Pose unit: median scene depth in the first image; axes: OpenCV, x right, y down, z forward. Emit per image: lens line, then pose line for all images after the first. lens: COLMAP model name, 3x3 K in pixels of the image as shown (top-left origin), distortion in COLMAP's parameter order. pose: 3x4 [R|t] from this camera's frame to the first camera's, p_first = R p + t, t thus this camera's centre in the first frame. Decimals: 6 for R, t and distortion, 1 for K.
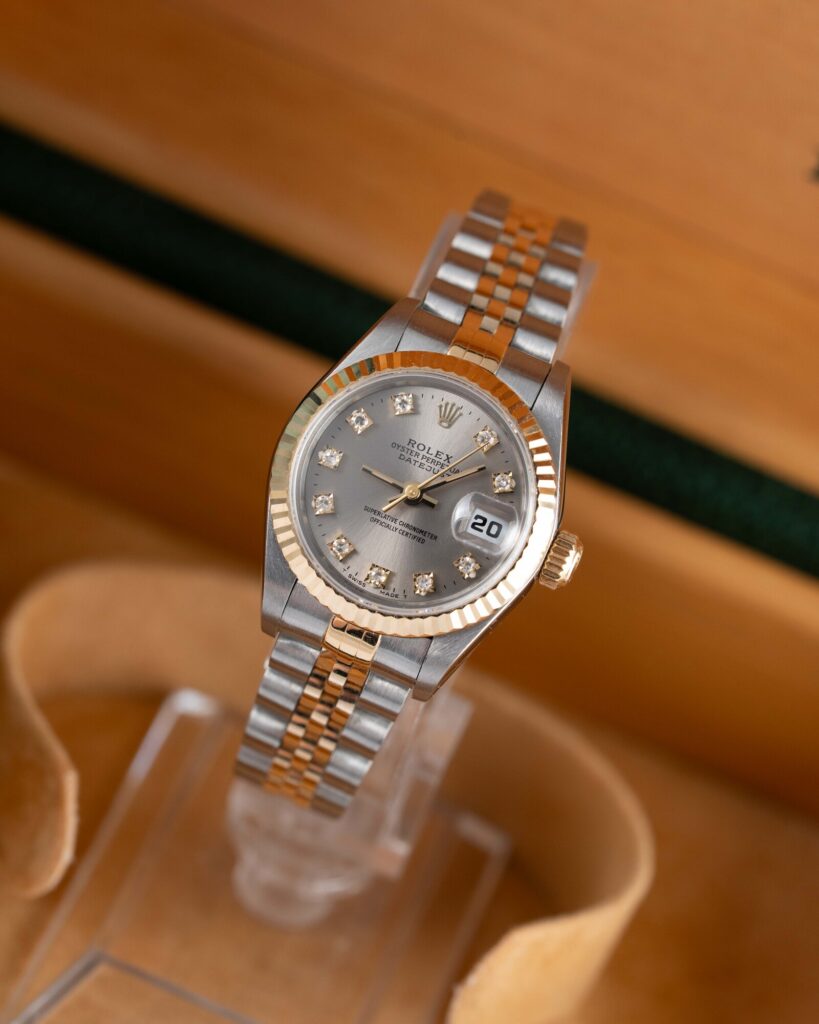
lens RADIAL K [[5622.4, 0, 402.7], [0, 5622.4, 518.3], [0, 0, 1]] dist [0.682592, 0.000000]
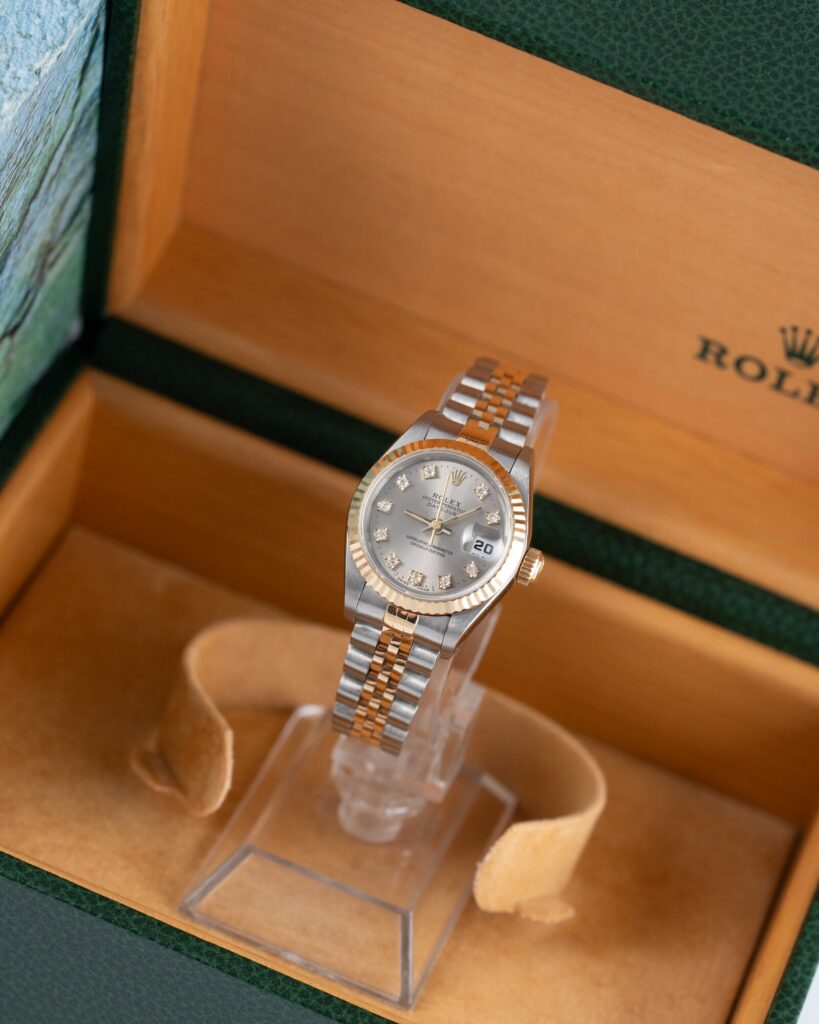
lens RADIAL K [[5016.4, 0, 406.6], [0, 5016.4, 514.1], [0, 0, 1]] dist [0.414946, 0.000000]
pose [[0.999169, -0.026341, -0.031092, 0.036874], [0.022426, 0.992499, -0.120175, 0.159542], [0.034024, 0.119378, 0.992266, -0.407131]]
